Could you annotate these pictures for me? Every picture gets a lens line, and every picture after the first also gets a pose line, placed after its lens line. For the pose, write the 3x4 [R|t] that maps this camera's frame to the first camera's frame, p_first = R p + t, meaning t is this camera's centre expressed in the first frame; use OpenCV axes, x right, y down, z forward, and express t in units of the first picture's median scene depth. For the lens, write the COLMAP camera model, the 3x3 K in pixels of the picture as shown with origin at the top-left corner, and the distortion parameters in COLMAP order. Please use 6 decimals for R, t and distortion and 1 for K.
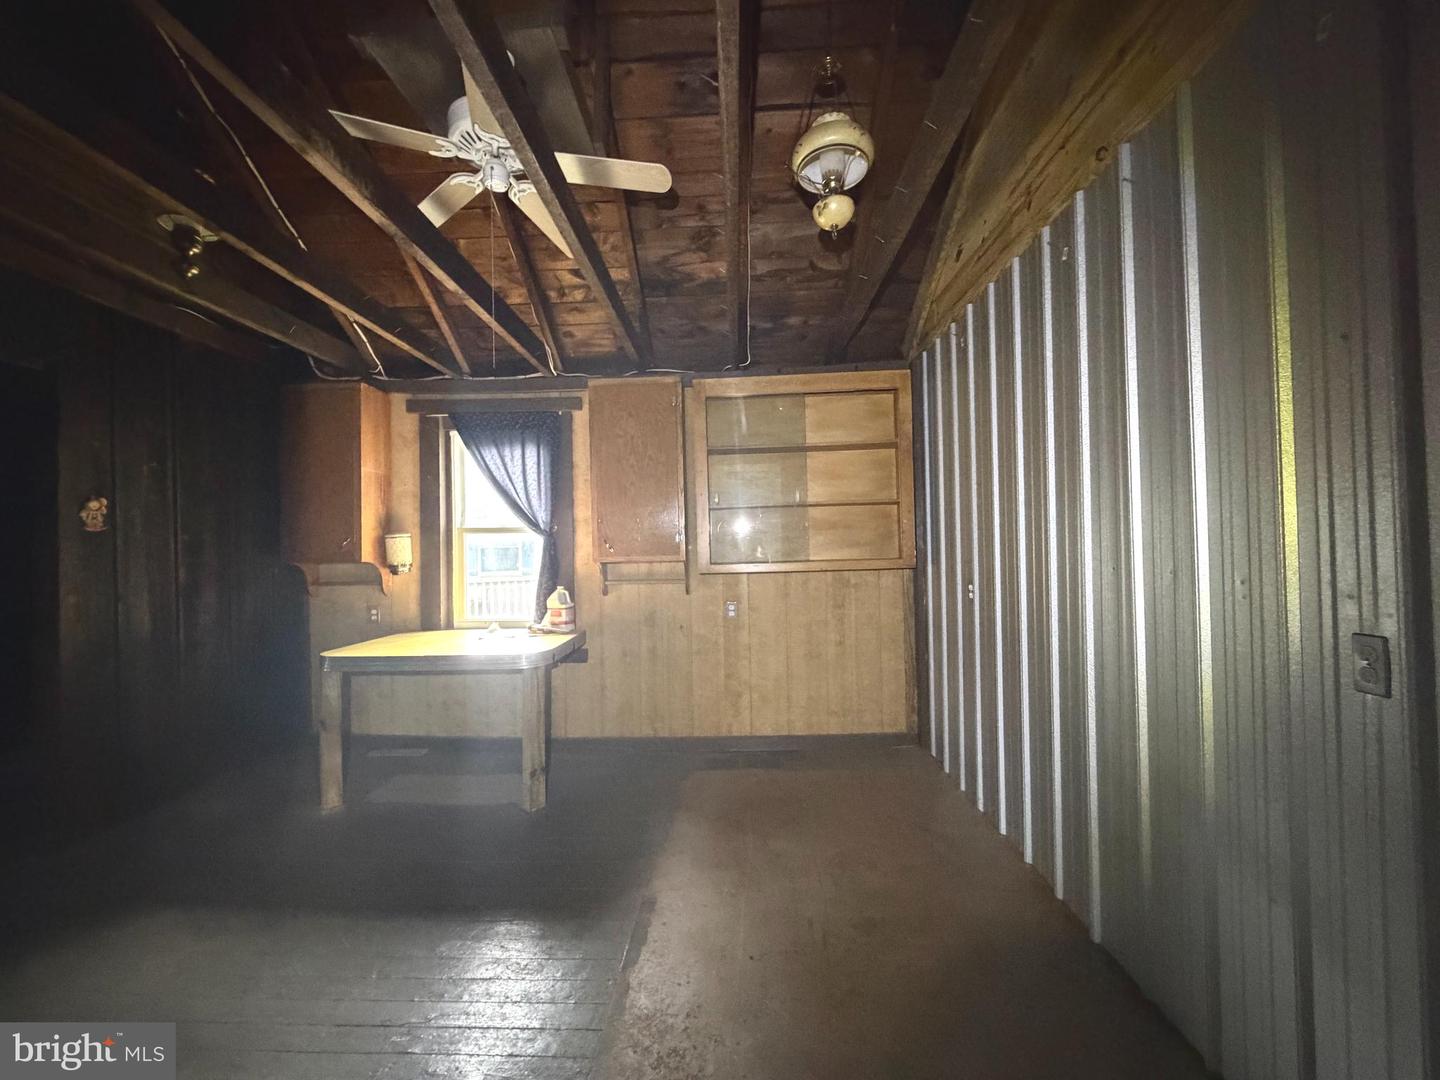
lens RADIAL K [[573.4, 0, 721.0], [0, 573.4, 540.2], [0, 0, 1]] dist [0.001106, -0.000026]
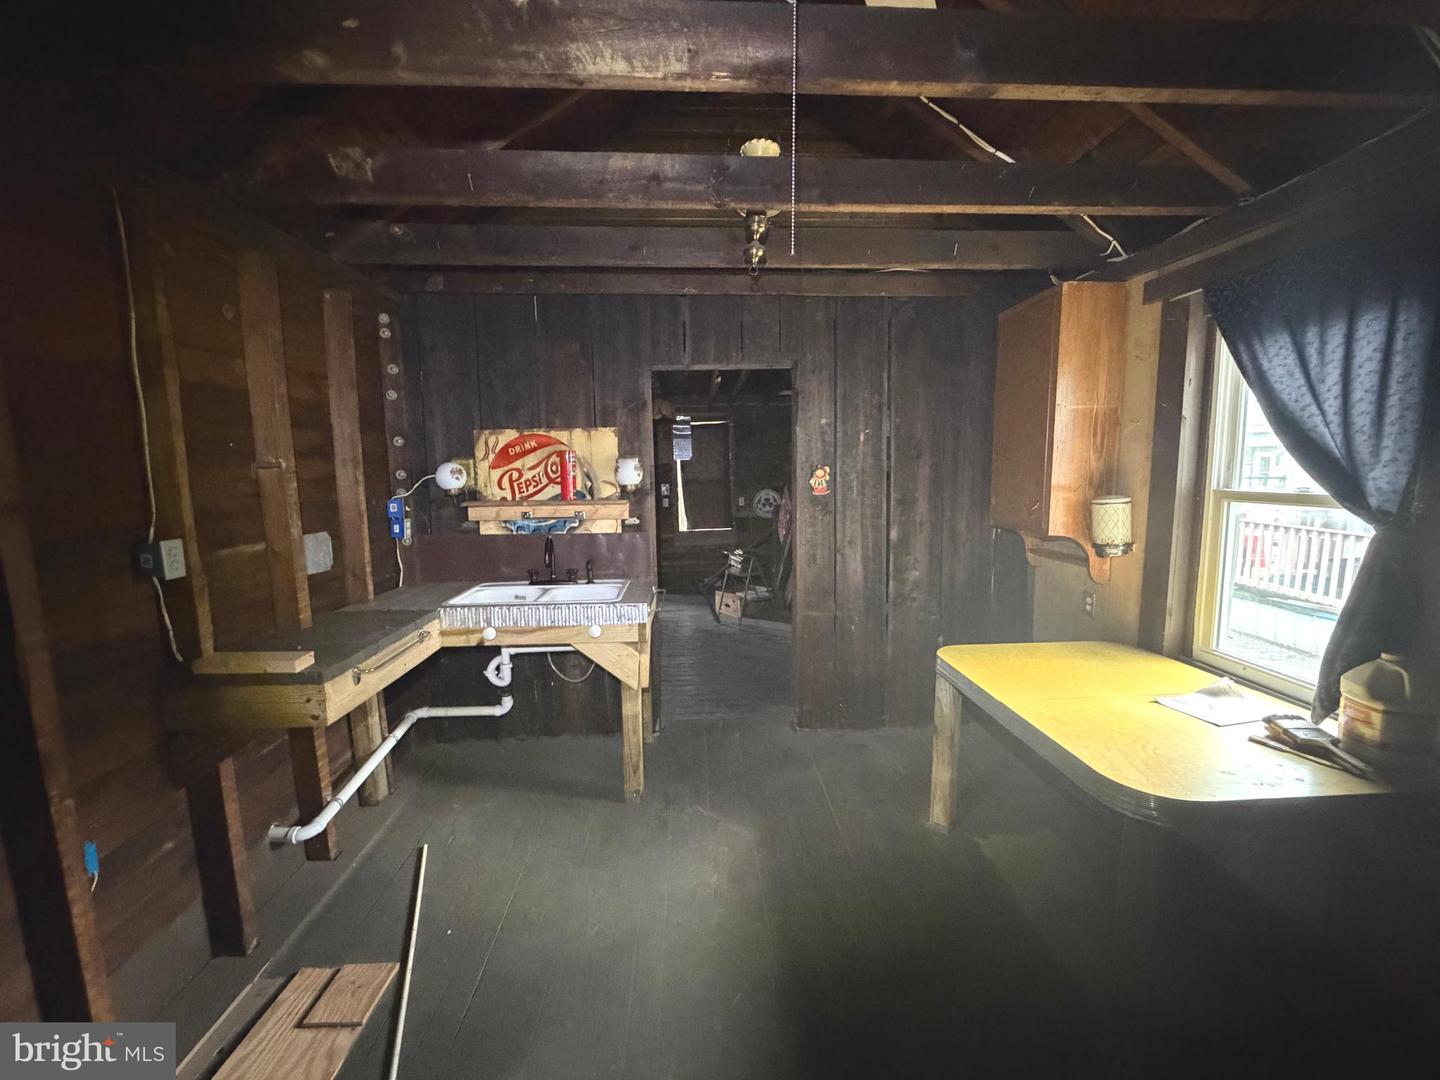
lens RADIAL K [[573.4, 0, 722.7], [0, 573.4, 544.7], [0, 0, 1]] dist [0.001106, -0.000026]
pose [[0.081079, 0.146012, -0.985955, 0.073114], [0.025162, 0.988596, 0.148472, -0.068237], [0.996390, -0.036847, 0.076481, 0.491464]]
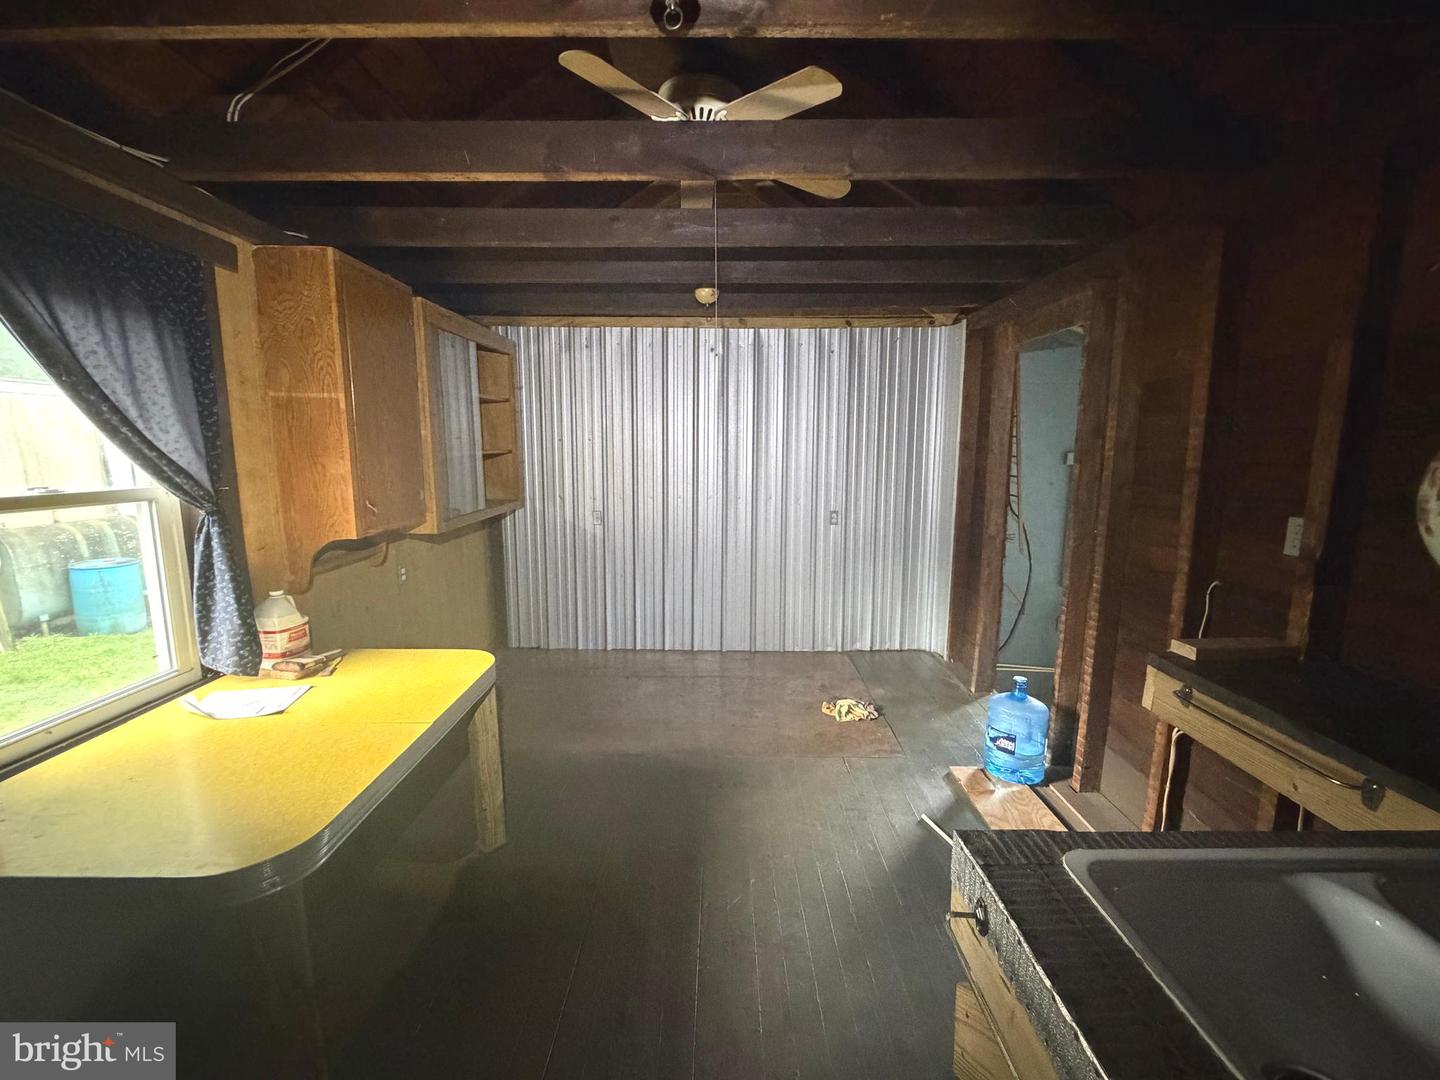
lens RADIAL K [[573.4, 0, 719.8], [0, 573.4, 531.7], [0, 0, 1]] dist [0.001106, -0.000026]
pose [[-0.030461, -0.122457, 0.992006, -0.831453], [-0.015954, 0.992400, 0.122015, -0.054851], [-0.999409, -0.012110, -0.032183, 0.567254]]
